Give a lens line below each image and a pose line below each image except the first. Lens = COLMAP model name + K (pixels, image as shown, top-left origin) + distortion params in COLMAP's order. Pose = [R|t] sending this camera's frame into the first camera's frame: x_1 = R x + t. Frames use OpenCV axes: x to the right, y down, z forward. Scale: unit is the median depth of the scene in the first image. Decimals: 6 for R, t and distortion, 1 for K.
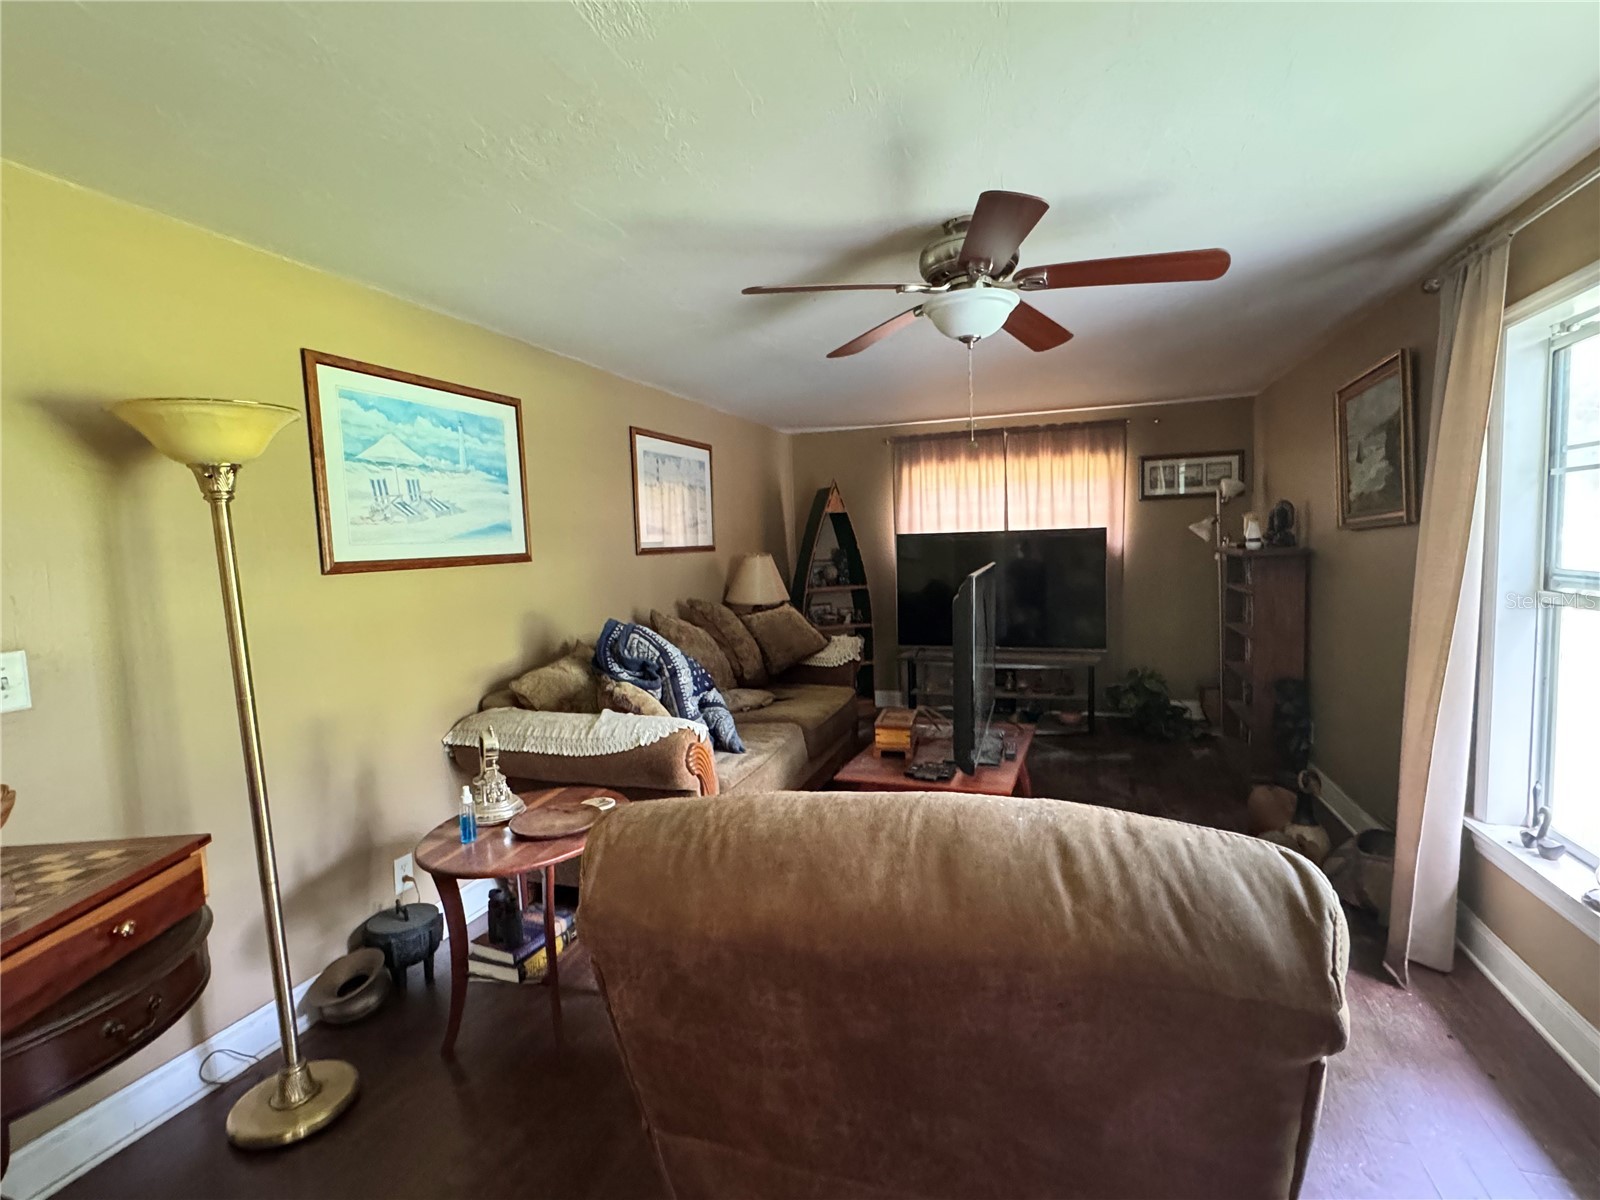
lens RADIAL K [[786.2, 0, 802.2], [0, 786.2, 600.9], [0, 0, 1]] dist [0.001035, 0.000294]
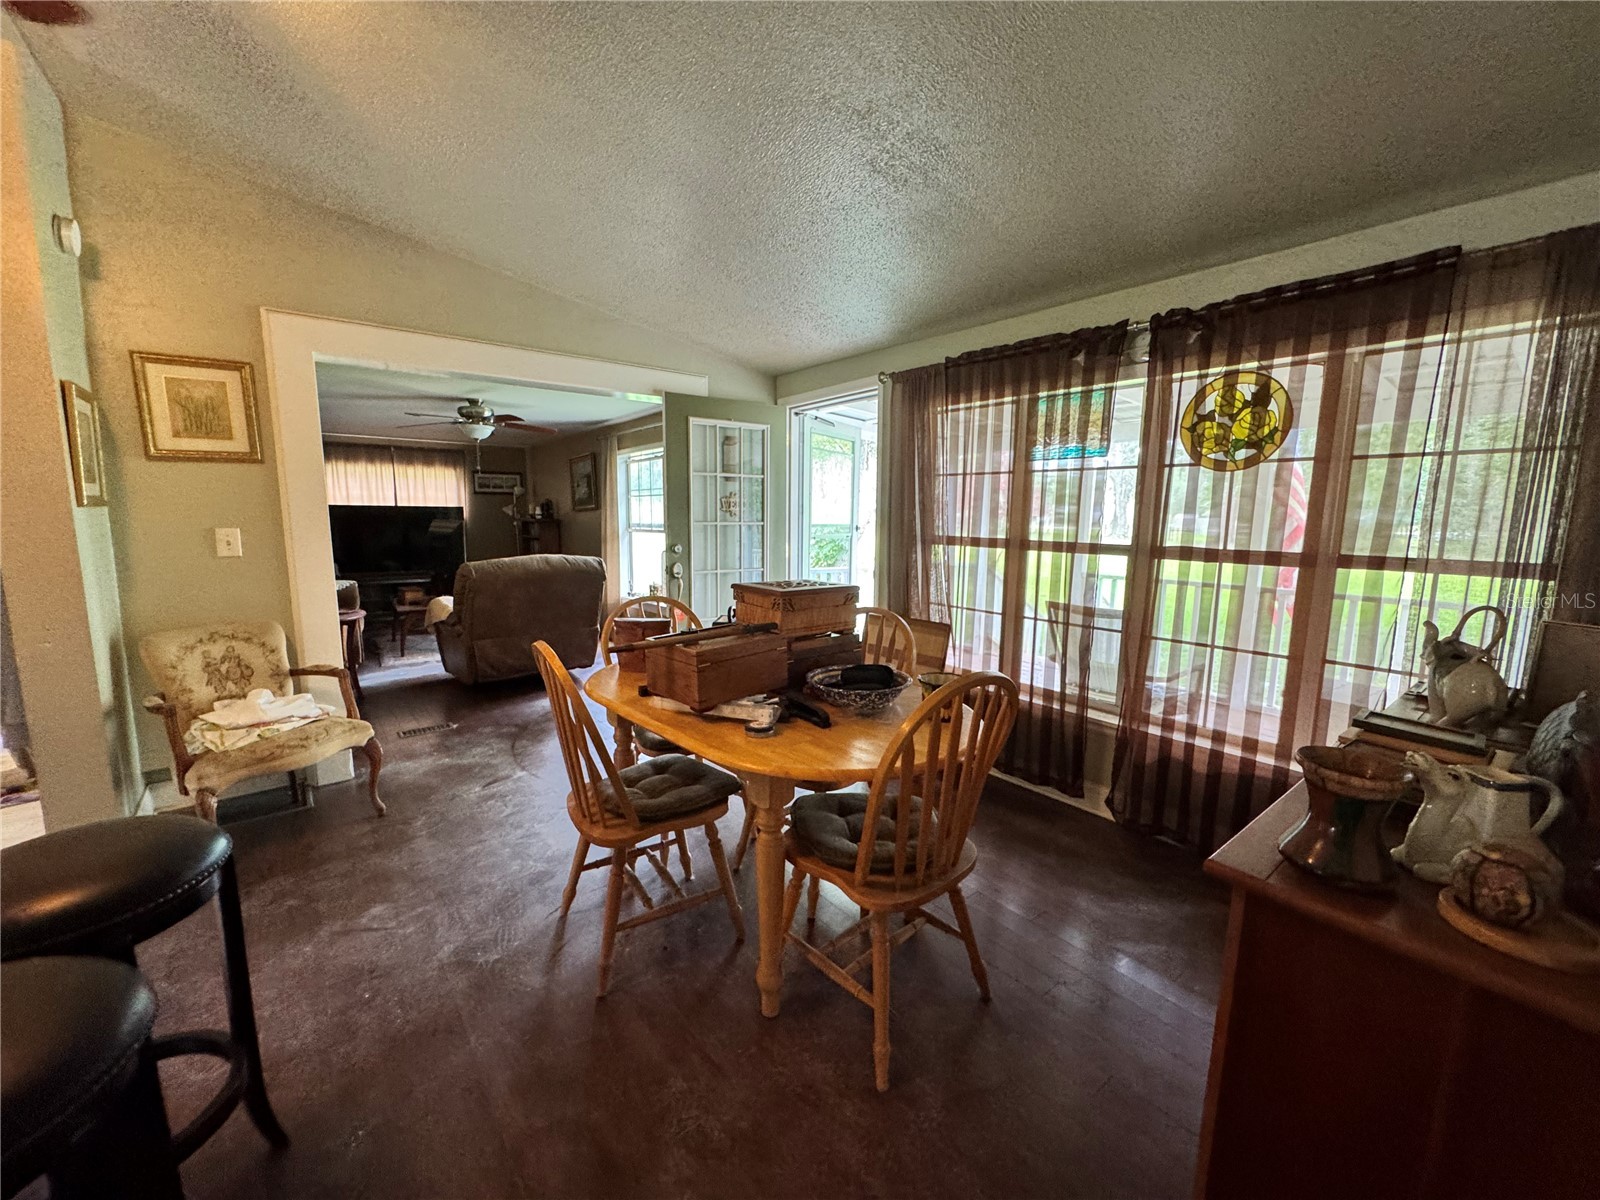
lens RADIAL K [[642.6, 0, 807.0], [0, 642.6, 601.6], [0, 0, 1]] dist [0.000980, 0.000034]
pose [[0.530703, -0.072718, 0.844432, -0.719906], [0.040383, 0.997351, 0.060508, 0.109885], [-0.846595, 0.001989, 0.532234, -0.796535]]
